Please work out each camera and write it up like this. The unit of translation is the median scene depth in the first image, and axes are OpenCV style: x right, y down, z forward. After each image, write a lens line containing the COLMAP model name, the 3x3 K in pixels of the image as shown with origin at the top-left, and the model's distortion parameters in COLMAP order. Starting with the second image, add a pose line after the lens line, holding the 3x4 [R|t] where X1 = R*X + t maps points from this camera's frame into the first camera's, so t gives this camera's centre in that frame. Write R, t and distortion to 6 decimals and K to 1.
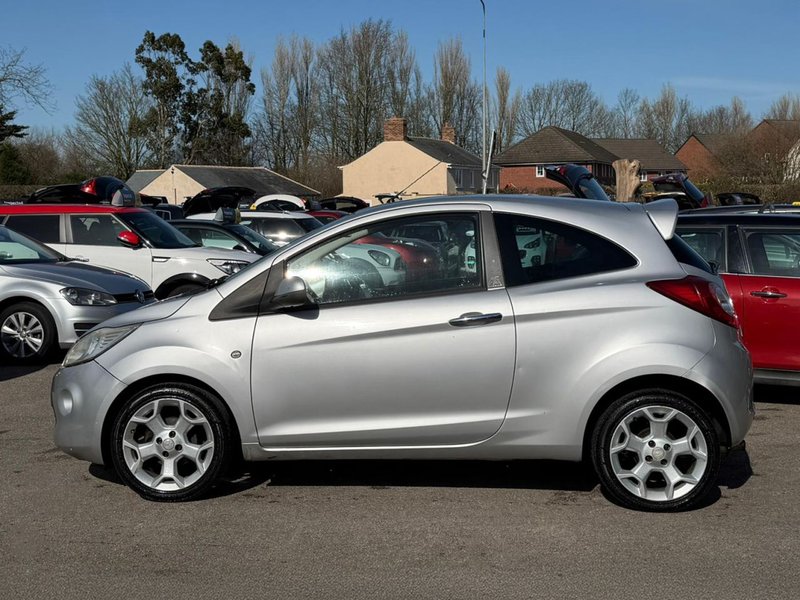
lens RADIAL K [[1097.2, 0, 400.0], [0, 1097.2, 300.0], [0, 0, 1]] dist [0.207626, -0.455961]
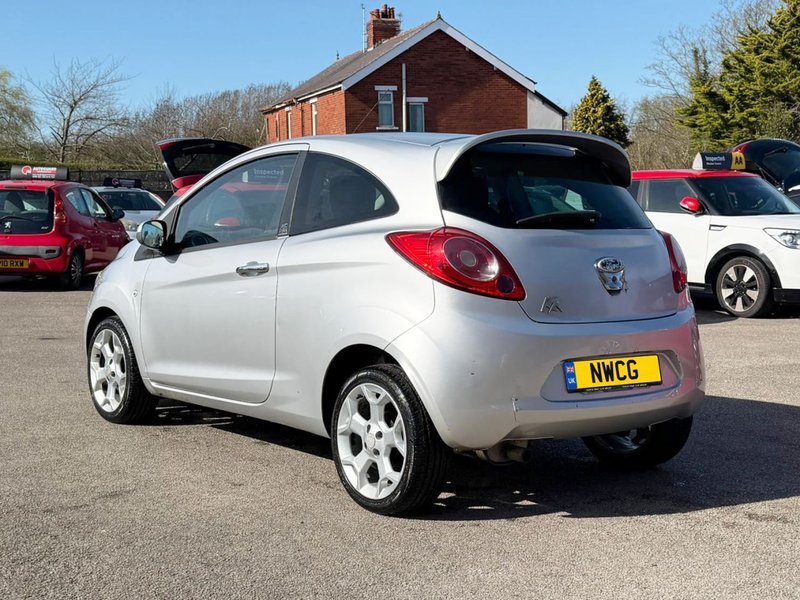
lens RADIAL K [[1152.3, 0, 394.3], [0, 1152.3, 301.9], [0, 0, 1]] dist [0.135844, 0.040683]
pose [[0.680029, 0.065208, -0.730280, 0.854028], [-0.052903, 0.997805, 0.039833, 0.000183], [0.731274, 0.011547, 0.681986, 0.422813]]
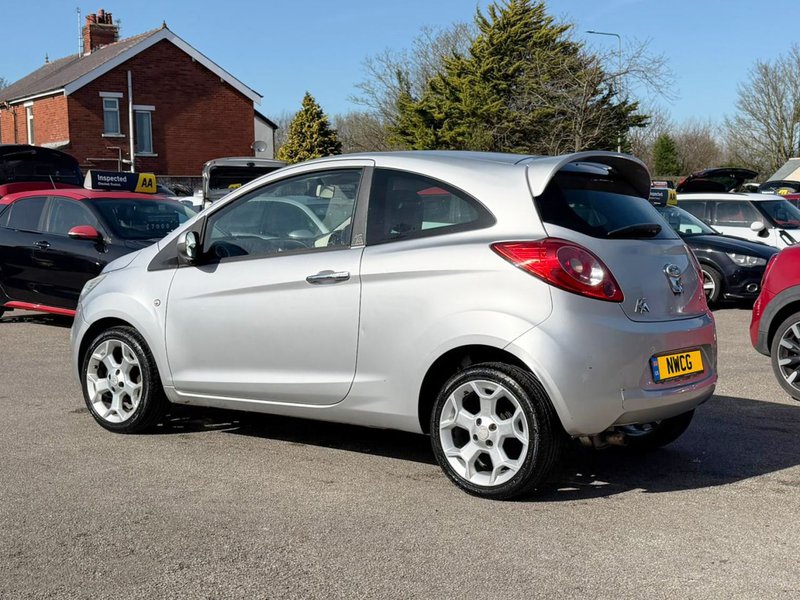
lens RADIAL K [[1125.8, 0, 400.0], [0, 1125.8, 300.0], [0, 0, 1]] dist [0.227602, -0.445021]
pose [[0.850627, 0.046810, -0.523682, 0.643665], [-0.043816, 0.998875, 0.018115, 0.016425], [0.523941, 0.007536, 0.851721, 0.180107]]
